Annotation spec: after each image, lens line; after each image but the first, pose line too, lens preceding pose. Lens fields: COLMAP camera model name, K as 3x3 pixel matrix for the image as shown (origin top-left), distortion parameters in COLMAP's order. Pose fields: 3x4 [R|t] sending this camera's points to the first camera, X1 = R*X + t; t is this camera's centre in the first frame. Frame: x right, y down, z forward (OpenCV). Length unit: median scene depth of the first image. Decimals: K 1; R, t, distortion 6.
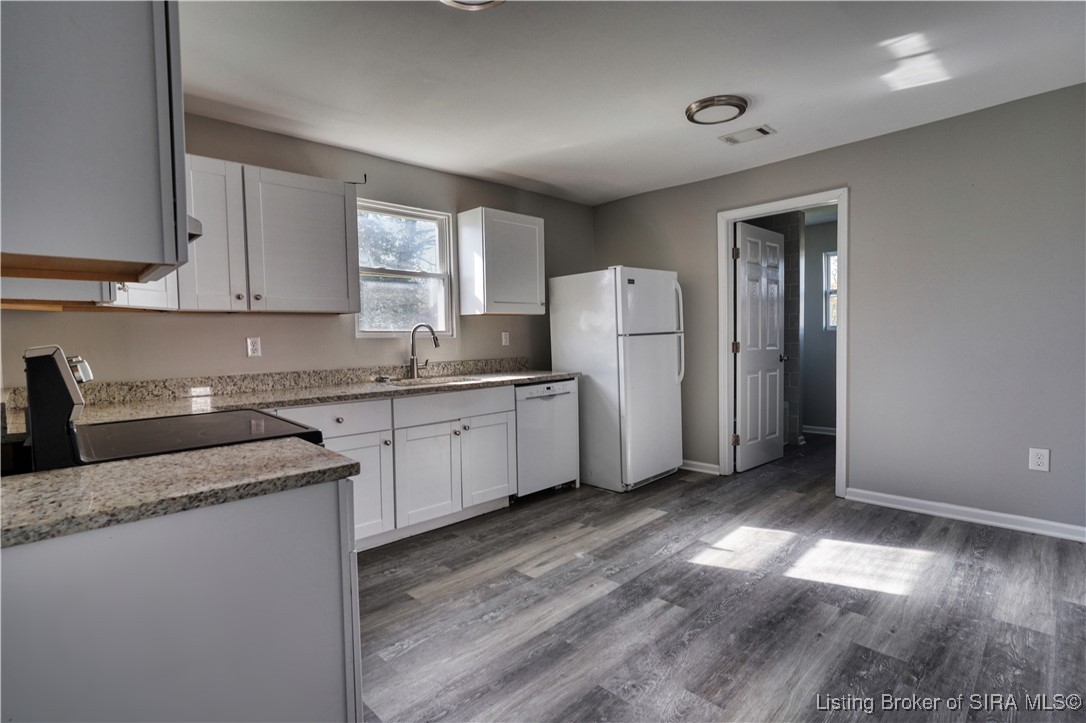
lens RADIAL K [[561.6, 0, 543.9], [0, 561.6, 343.5], [0, 0, 1]] dist [-0.000361, 0.001827]
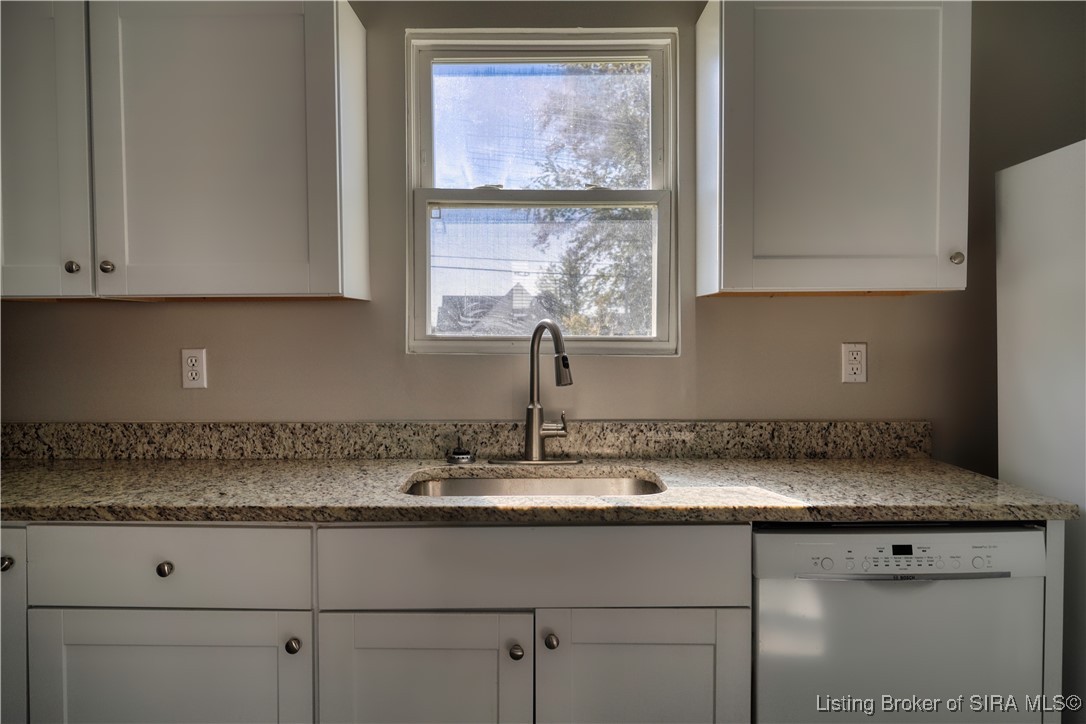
lens RADIAL K [[809.1, 0, 543.1], [0, 809.1, 338.7], [0, 0, 1]] dist [-0.002913, -0.001893]
pose [[0.705937, 0.023564, -0.707883, 0.185447], [-0.021138, 0.999702, 0.012197, -0.031554], [0.707959, 0.006353, 0.706225, 0.644897]]
